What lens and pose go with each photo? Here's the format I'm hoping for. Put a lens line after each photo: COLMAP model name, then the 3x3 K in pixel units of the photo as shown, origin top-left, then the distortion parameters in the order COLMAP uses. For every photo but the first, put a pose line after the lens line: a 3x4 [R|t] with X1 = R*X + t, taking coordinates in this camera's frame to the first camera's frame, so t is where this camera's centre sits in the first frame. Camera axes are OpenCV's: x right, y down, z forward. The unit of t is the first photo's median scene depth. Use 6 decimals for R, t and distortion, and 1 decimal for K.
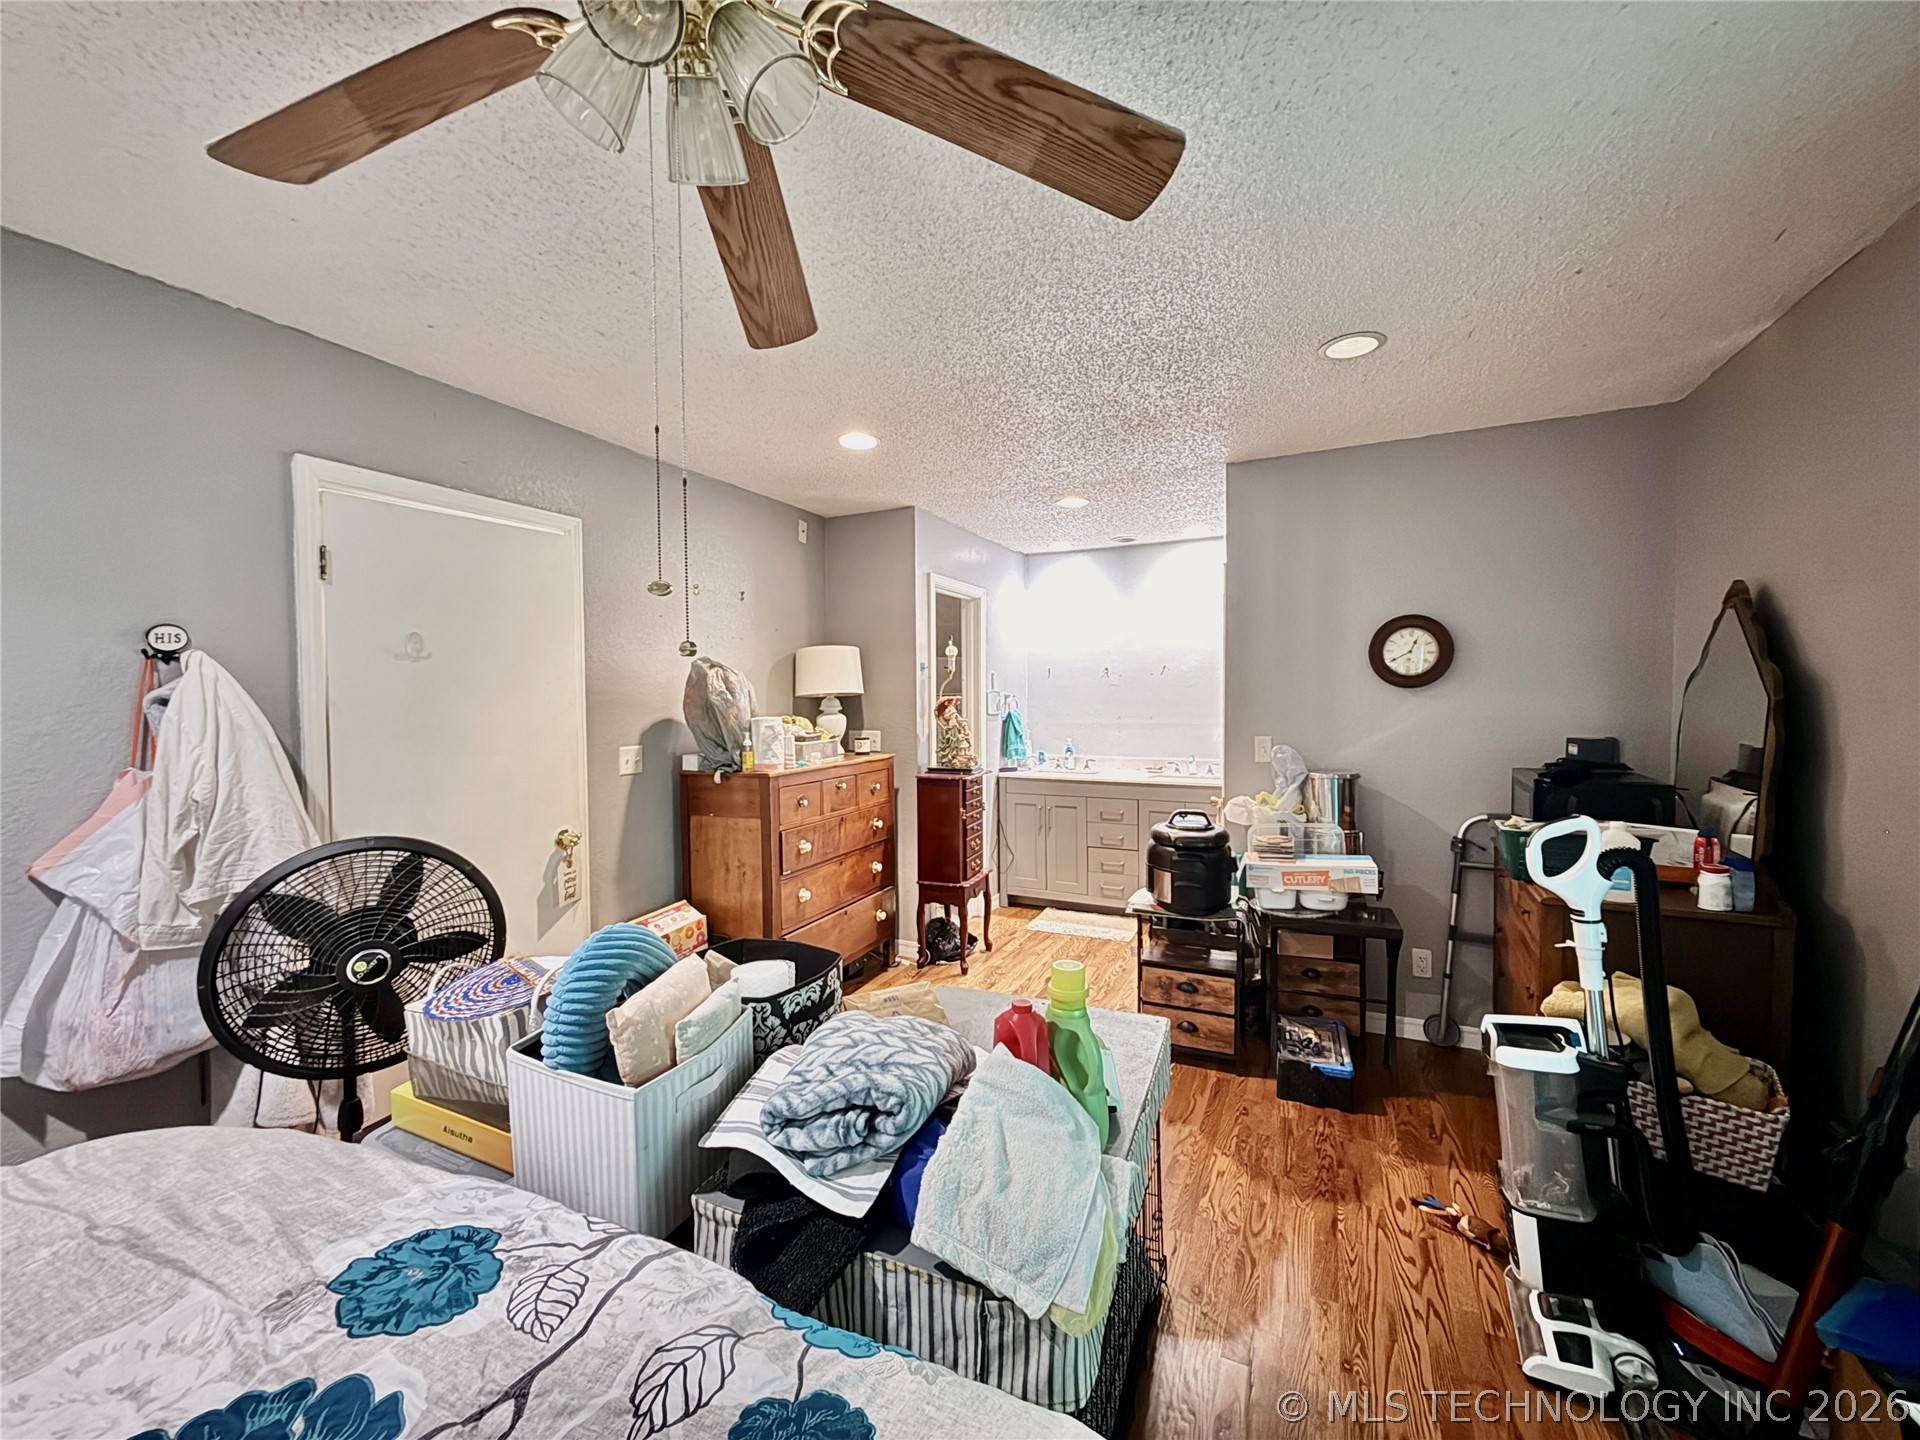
lens RADIAL K [[762.8, 0, 959.4], [0, 762.8, 723.3], [0, 0, 1]] dist [0.002520, -0.001668]
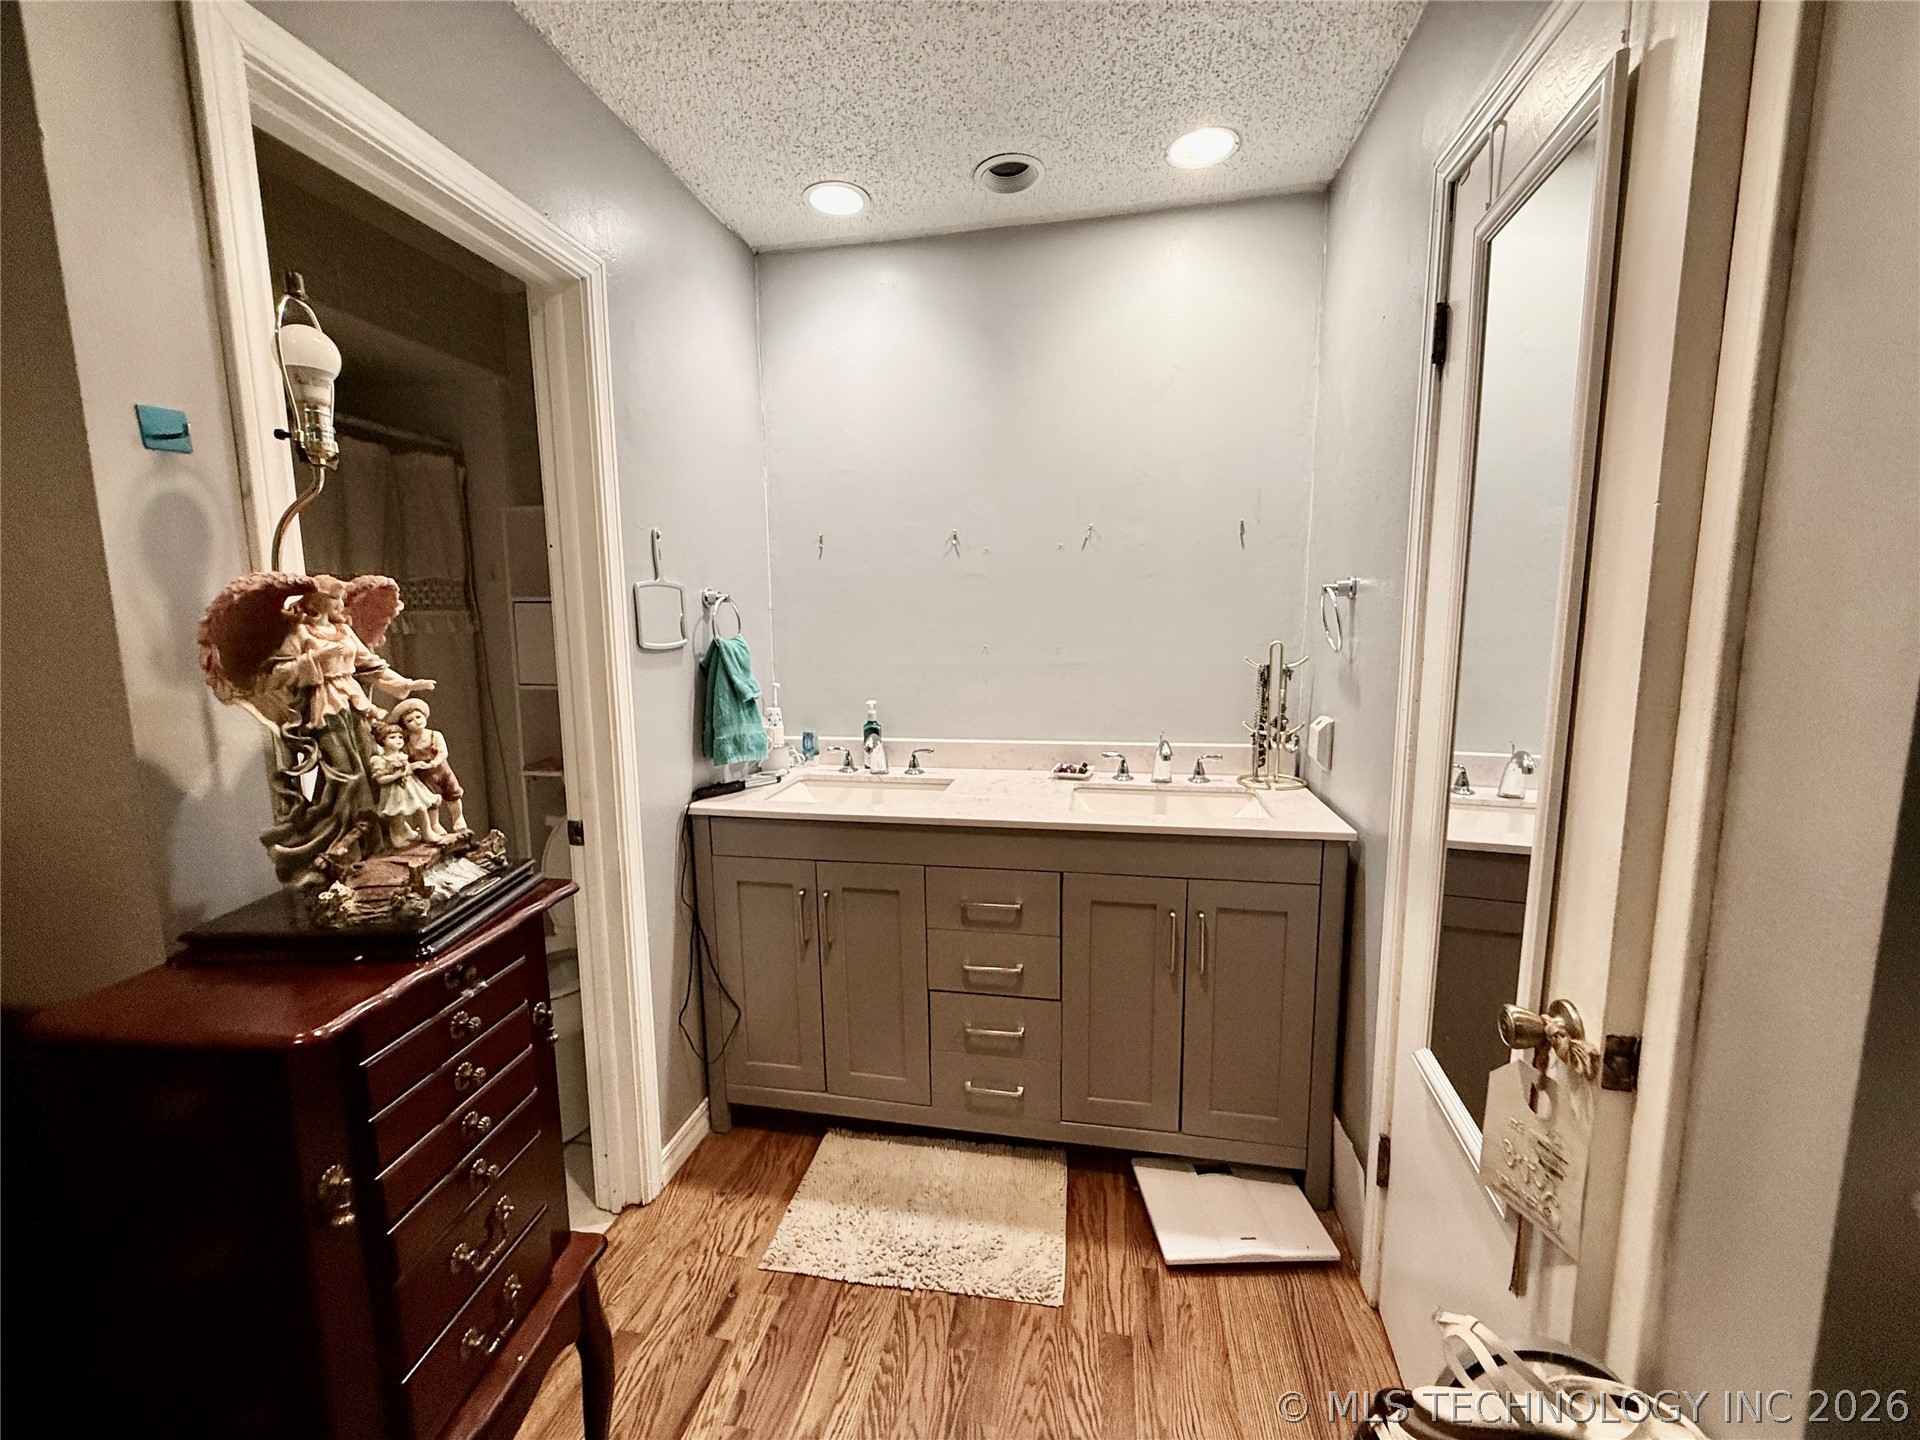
lens RADIAL K [[762.8, 0, 962.4], [0, 762.8, 718.8], [0, 0, 1]] dist [0.002520, -0.001668]
pose [[0.962237, -0.037590, 0.269606, 0.080648], [0.012847, 0.995587, 0.092956, -0.010535], [-0.271911, -0.085982, 0.958474, 0.601838]]
